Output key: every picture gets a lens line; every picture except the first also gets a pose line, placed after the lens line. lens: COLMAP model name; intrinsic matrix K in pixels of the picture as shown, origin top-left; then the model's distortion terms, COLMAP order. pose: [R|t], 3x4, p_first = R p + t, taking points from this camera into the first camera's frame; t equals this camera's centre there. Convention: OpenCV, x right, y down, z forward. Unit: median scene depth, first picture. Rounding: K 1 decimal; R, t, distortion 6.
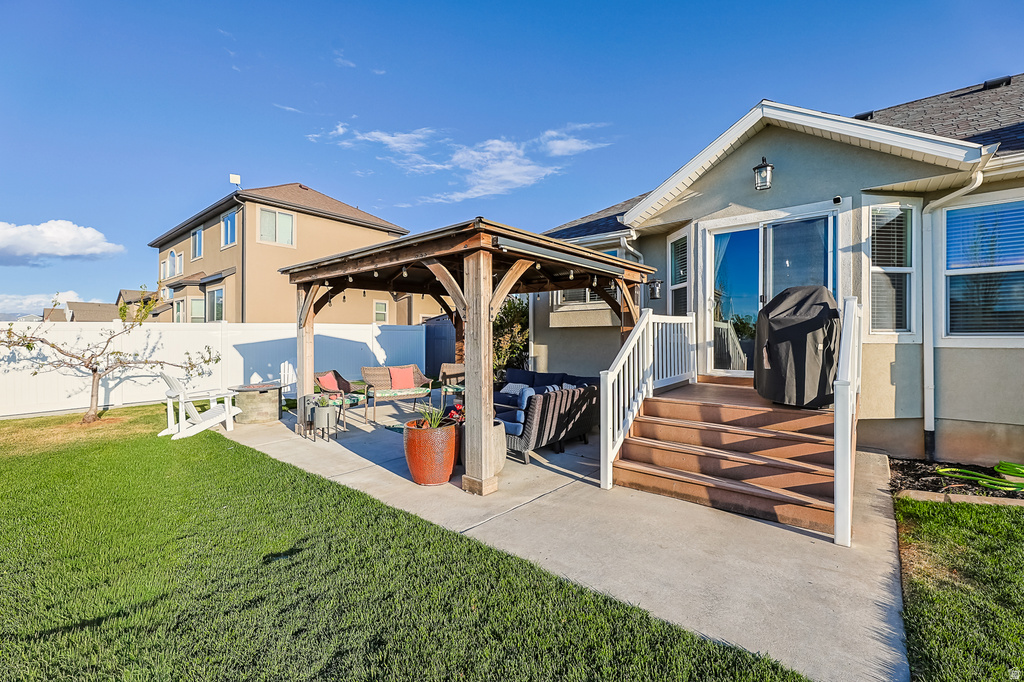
lens RADIAL K [[434.4, 0, 512.0], [0, 434.4, 341.0], [0, 0, 1]] dist [0.000167, 0.001078]
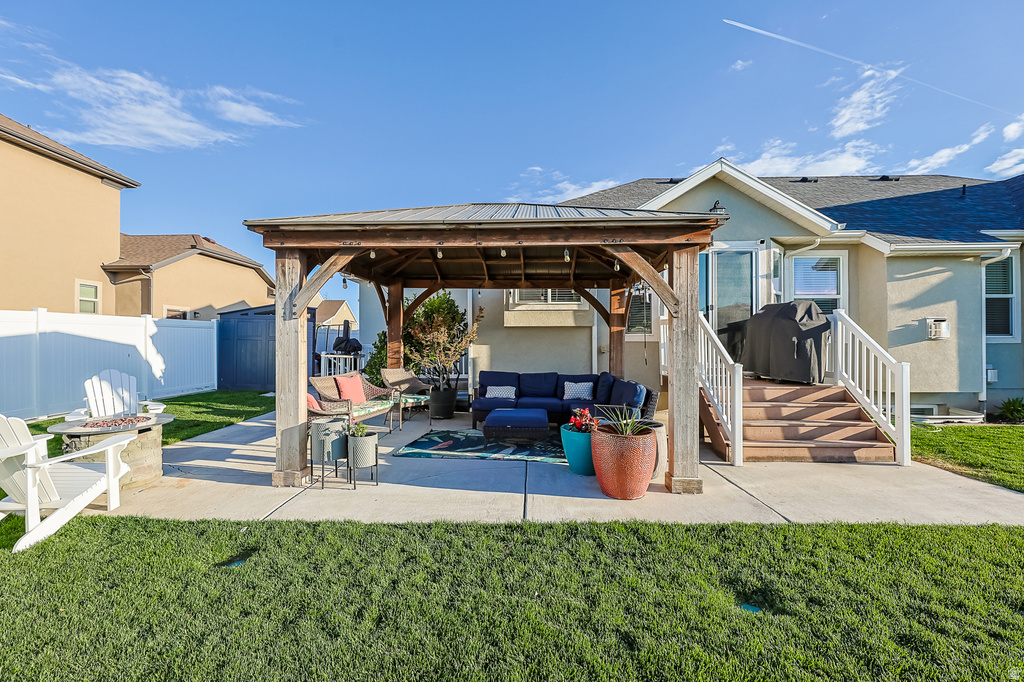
lens RADIAL K [[437.6, 0, 512.0], [0, 437.6, 341.0], [0, 0, 1]] dist [-0.000300, -0.000083]
pose [[0.783482, -0.001377, 0.621413, -0.573087], [0.004973, 0.999979, -0.004055, 0.005189], [-0.621395, 0.006268, 0.783472, 0.268973]]
